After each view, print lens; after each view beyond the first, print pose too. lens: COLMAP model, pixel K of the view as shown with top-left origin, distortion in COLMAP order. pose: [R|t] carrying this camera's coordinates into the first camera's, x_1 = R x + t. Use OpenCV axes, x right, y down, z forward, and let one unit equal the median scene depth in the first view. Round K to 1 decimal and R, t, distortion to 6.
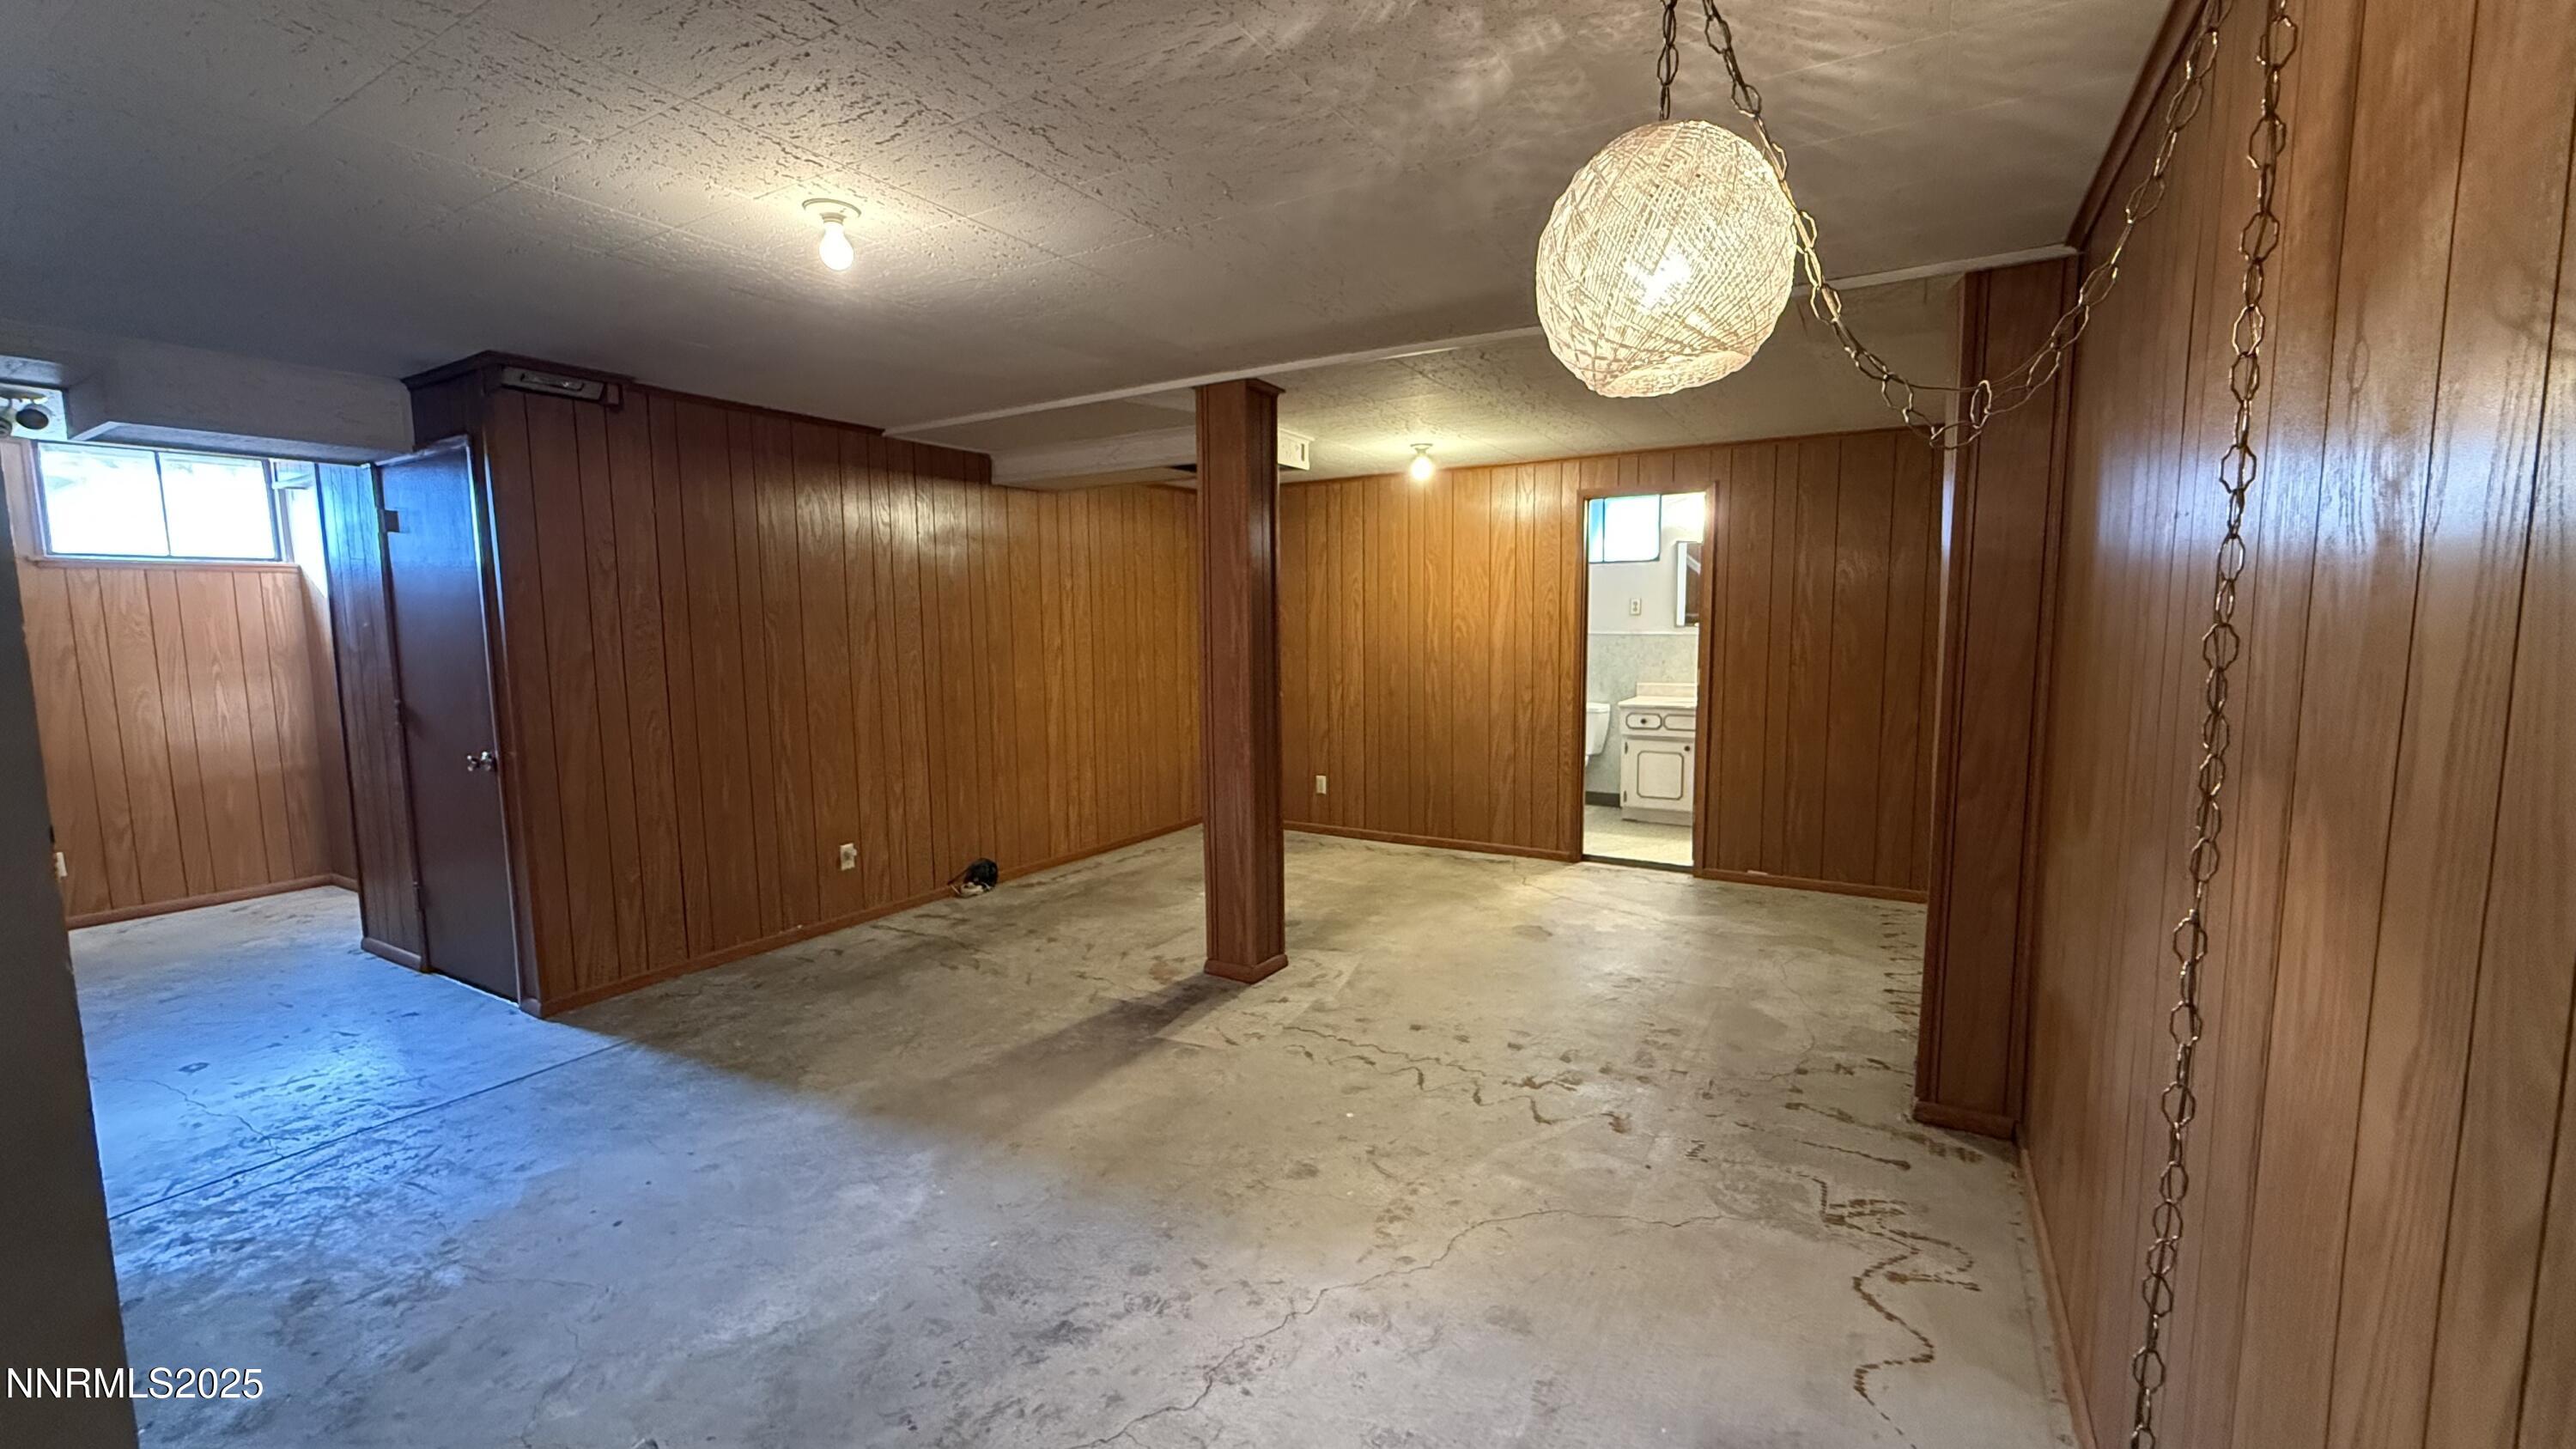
lens RADIAL K [[1025.6, 0, 1281.4], [0, 1025.6, 719.0], [0, 0, 1]] dist [0.002125, -0.000249]
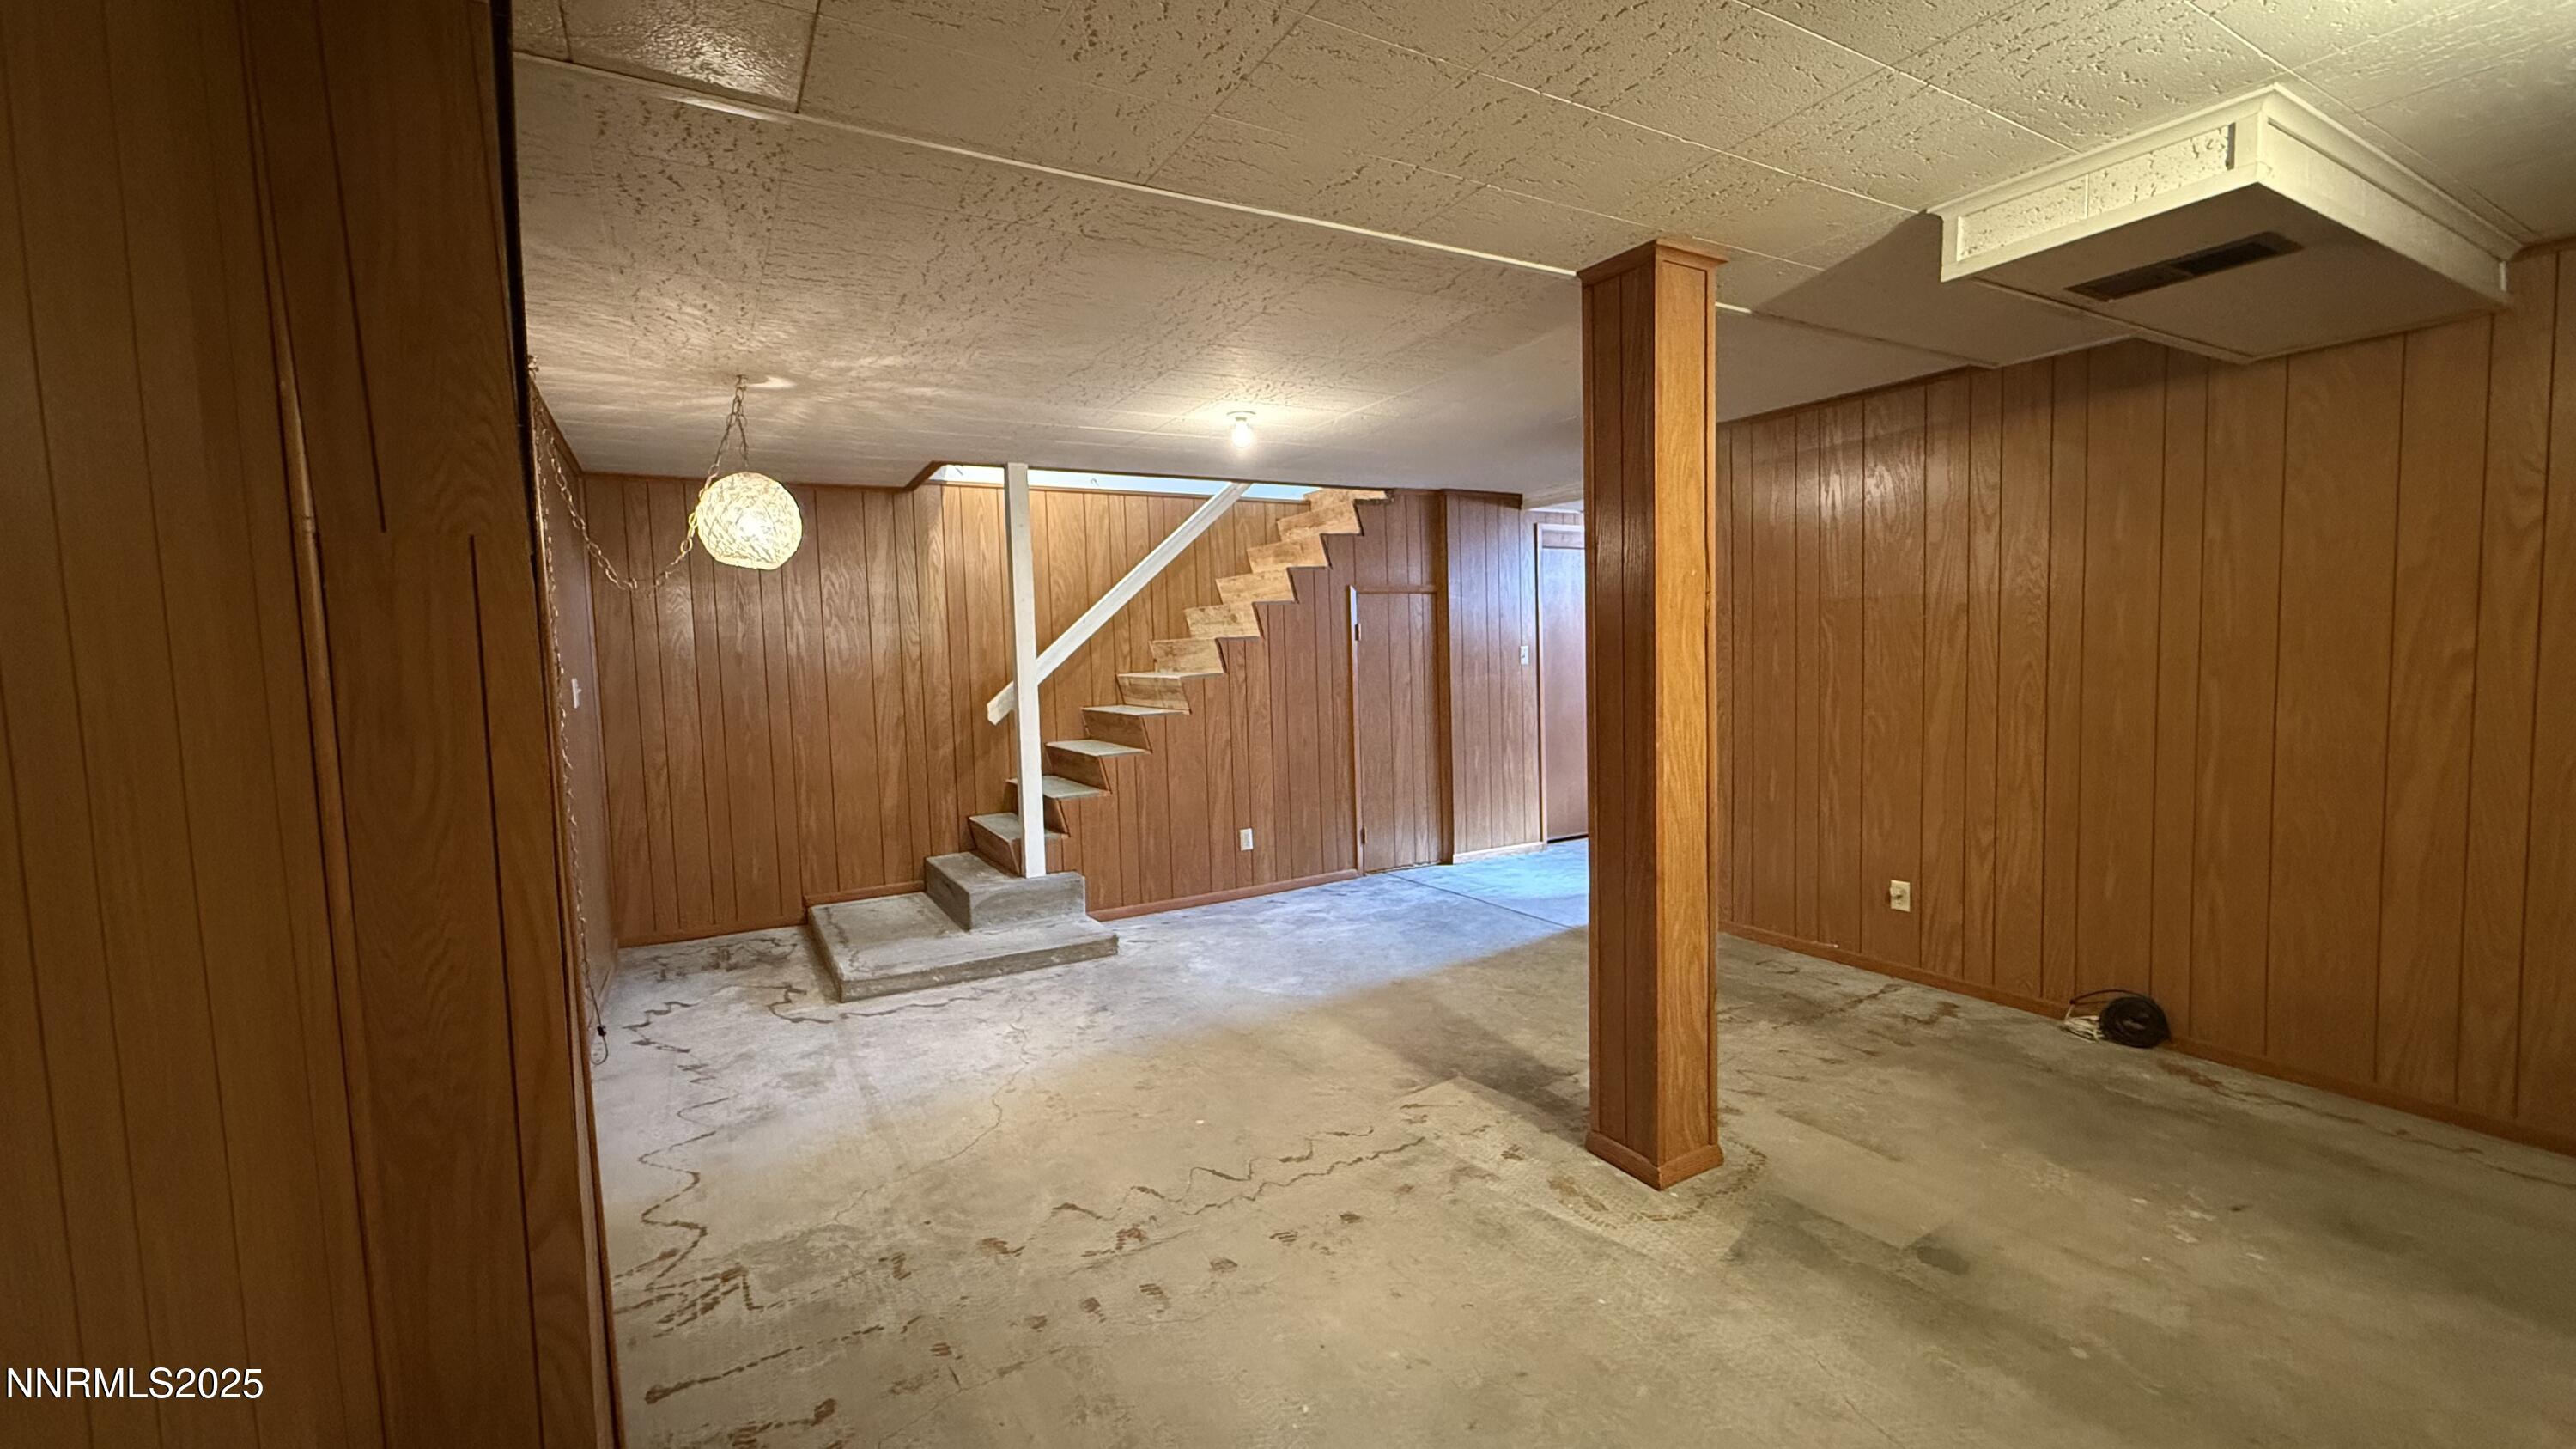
lens RADIAL K [[1025.6, 0, 1283.2], [0, 1025.6, 719.5], [0, 0, 1]] dist [0.002125, -0.000249]
pose [[-0.484539, 0.084812, -0.870648, 0.656656], [-0.049935, 0.990984, 0.124324, -0.107480], [0.873343, 0.103715, -0.475936, 1.125748]]
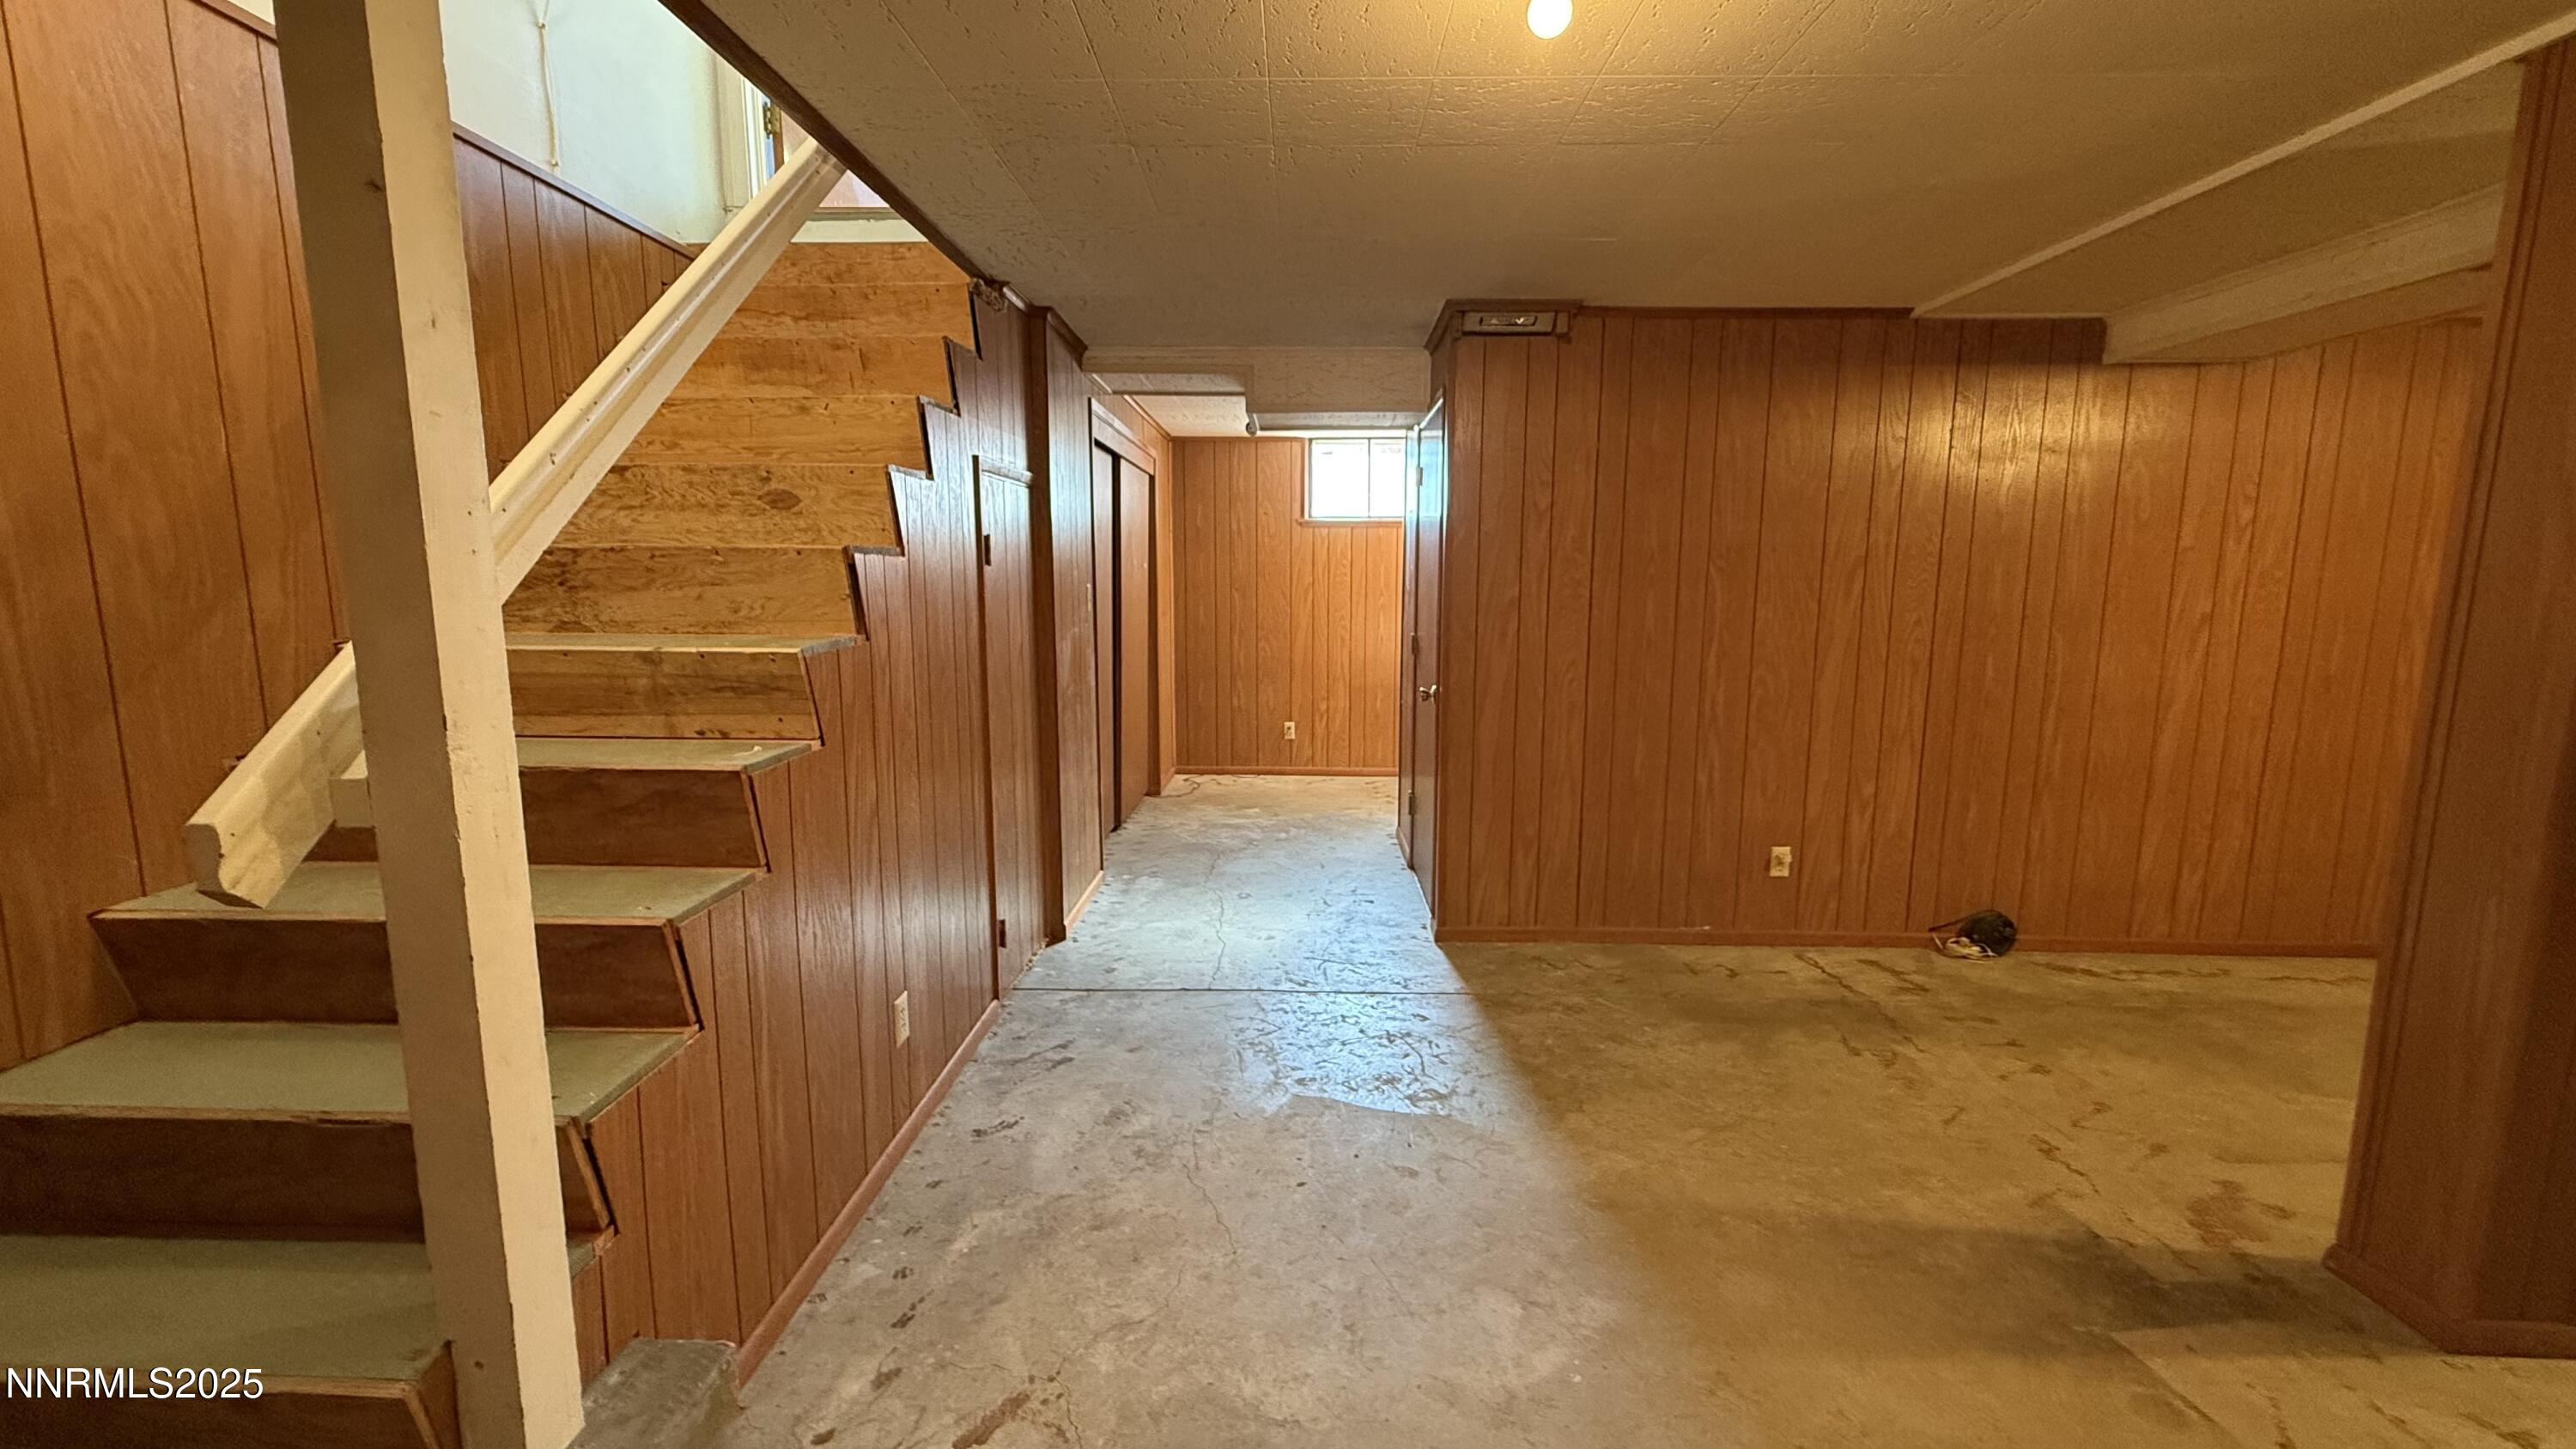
lens RADIAL K [[1025.6, 0, 1280.5], [0, 1025.6, 720.8], [0, 0, 1]] dist [0.002125, -0.000249]
pose [[0.497712, 0.136621, -0.856514, 0.070473], [-0.096319, 0.990114, 0.101961, -0.024170], [0.861977, 0.031751, 0.505952, 0.293796]]
